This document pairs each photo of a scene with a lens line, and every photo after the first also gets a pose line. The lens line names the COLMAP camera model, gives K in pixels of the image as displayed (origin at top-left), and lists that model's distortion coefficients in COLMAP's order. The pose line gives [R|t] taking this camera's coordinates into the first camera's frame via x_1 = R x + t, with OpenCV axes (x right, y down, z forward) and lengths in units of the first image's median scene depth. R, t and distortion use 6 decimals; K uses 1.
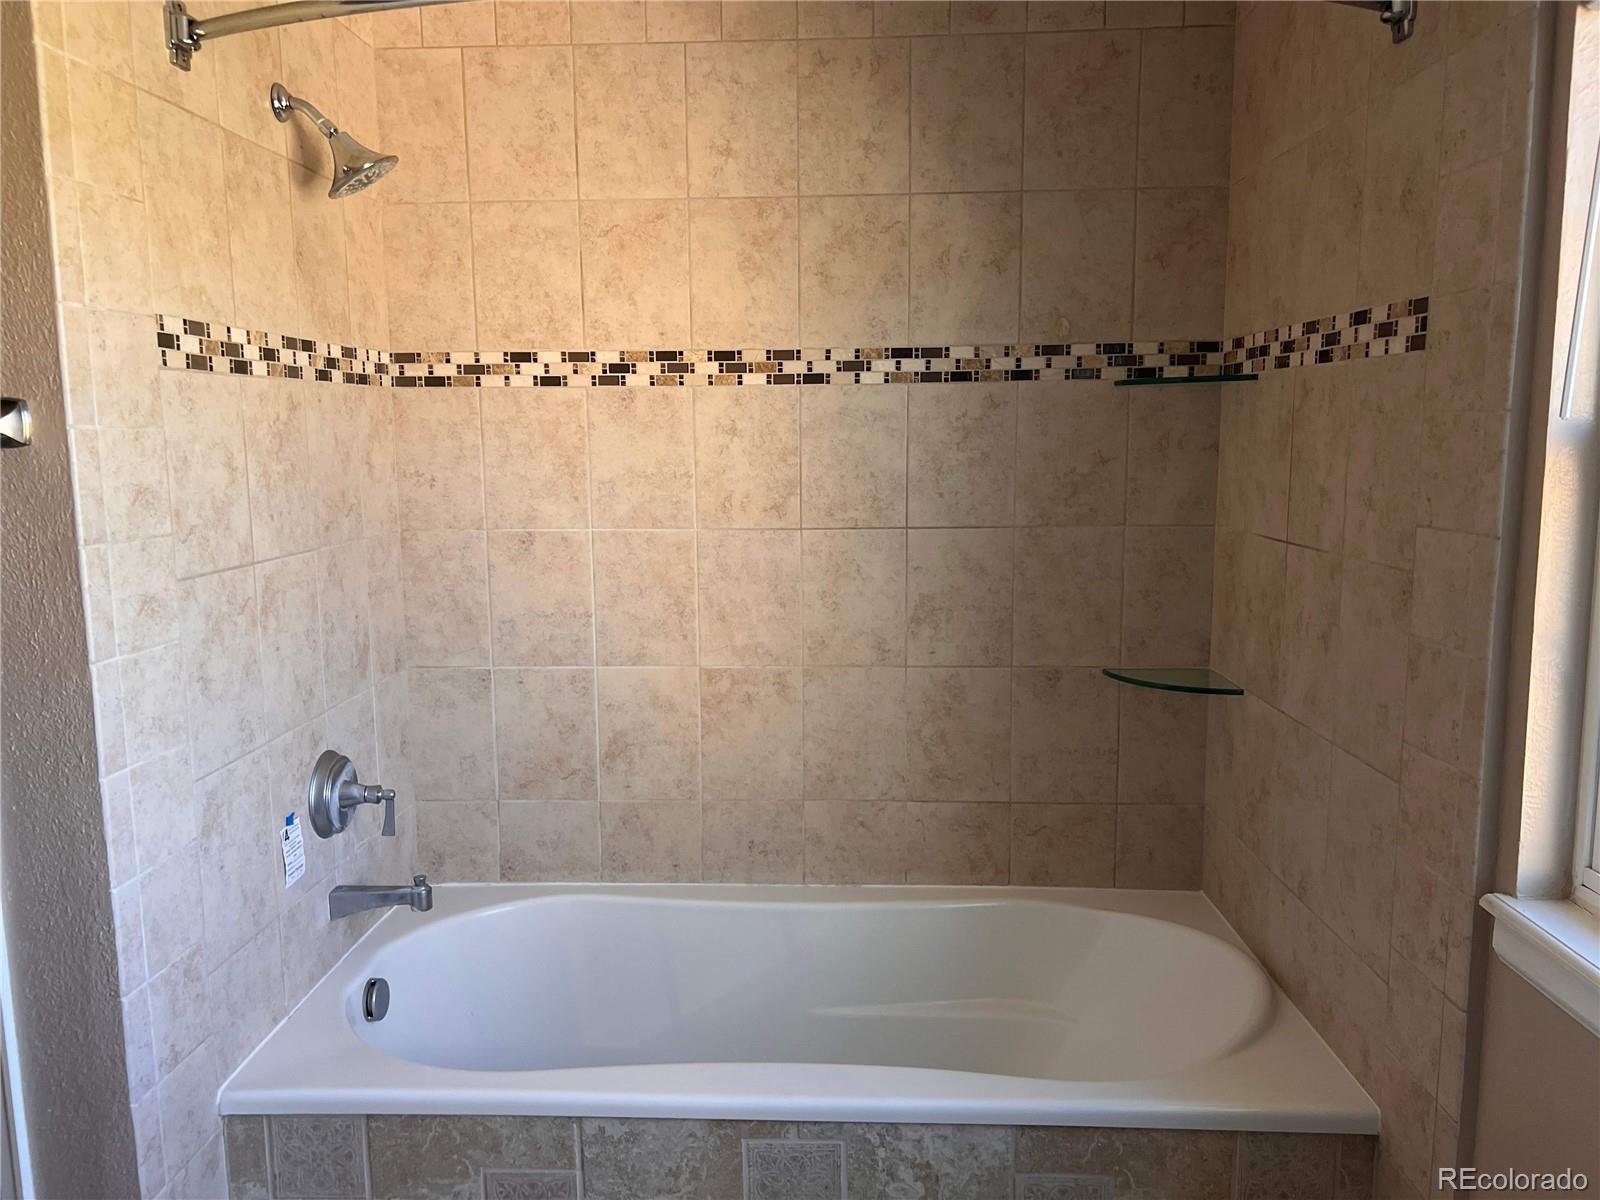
lens RADIAL K [[1209.7, 0, 787.2], [0, 1209.7, 597.9], [0, 0, 1]] dist [0.057261, -0.045272]
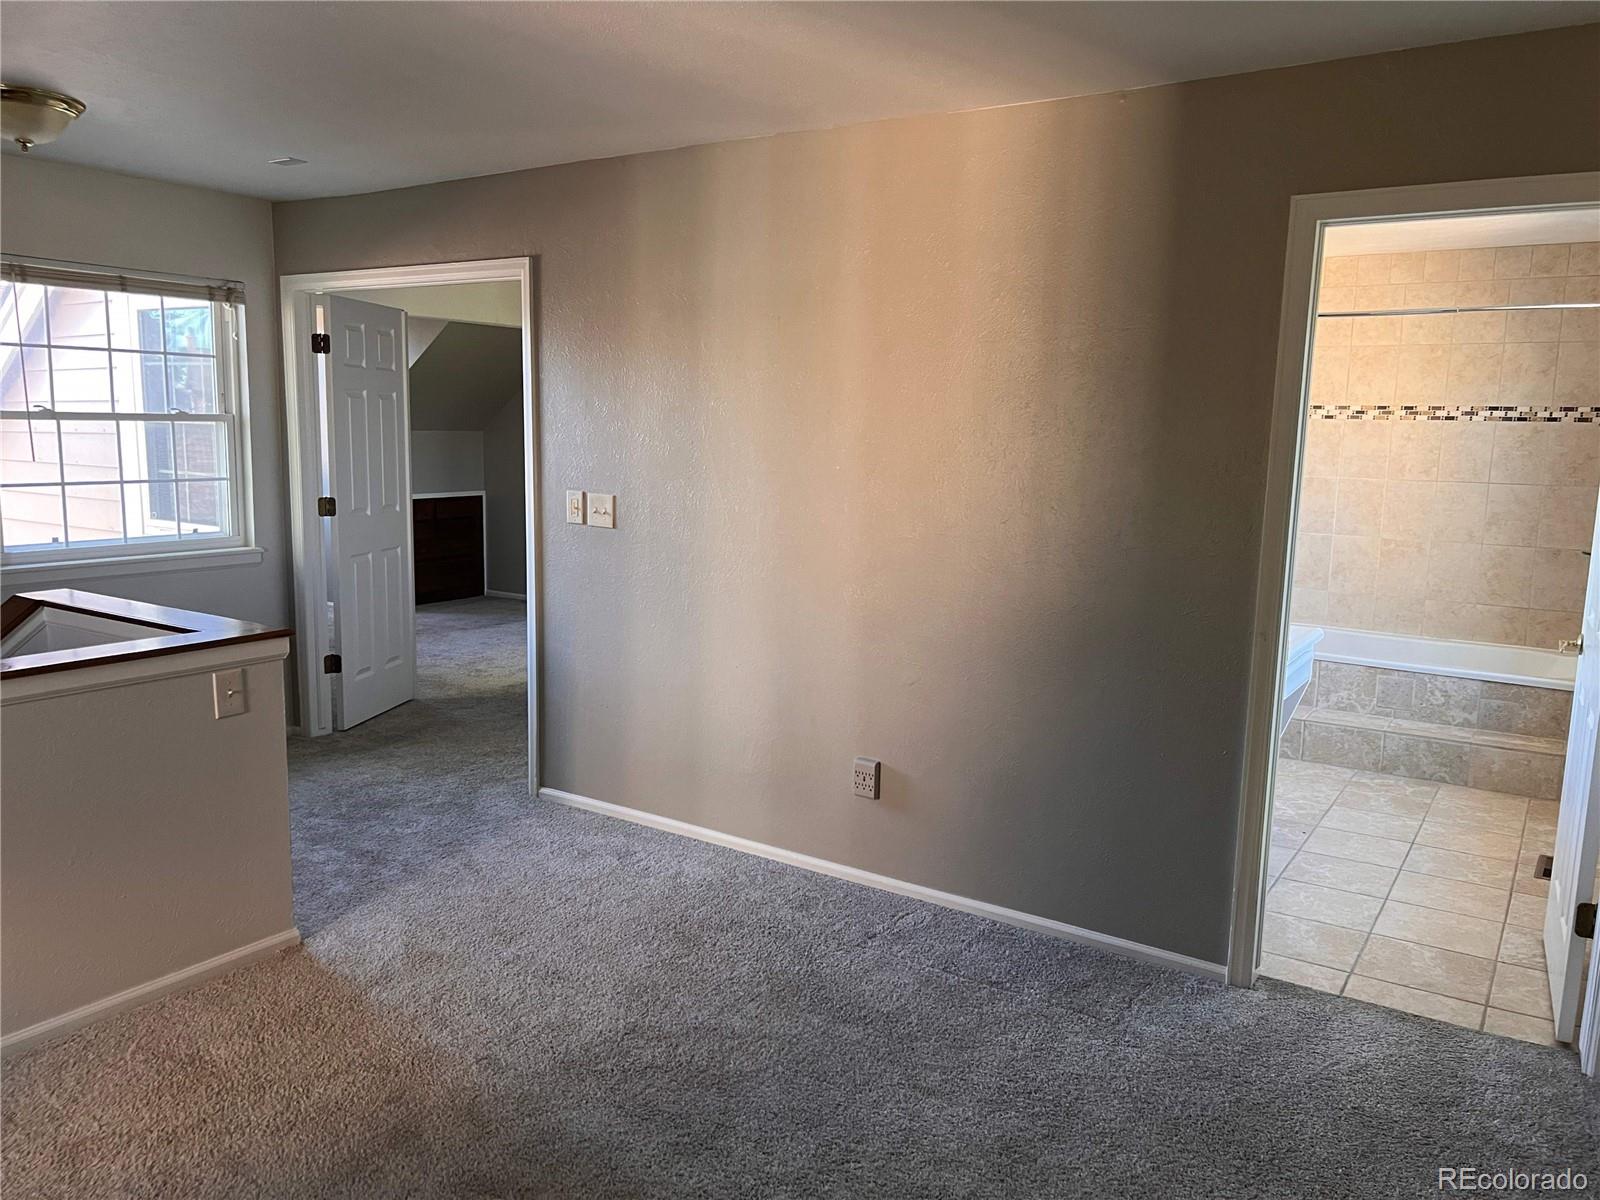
lens RADIAL K [[1209.7, 0, 787.2], [0, 1209.7, 597.9], [0, 0, 1]] dist [0.057261, -0.045272]
pose [[0.852483, 0.104504, -0.512203, 0.183638], [-0.099966, 0.994321, 0.036491, 0.213553], [0.513108, 0.020095, 0.858089, -1.738030]]
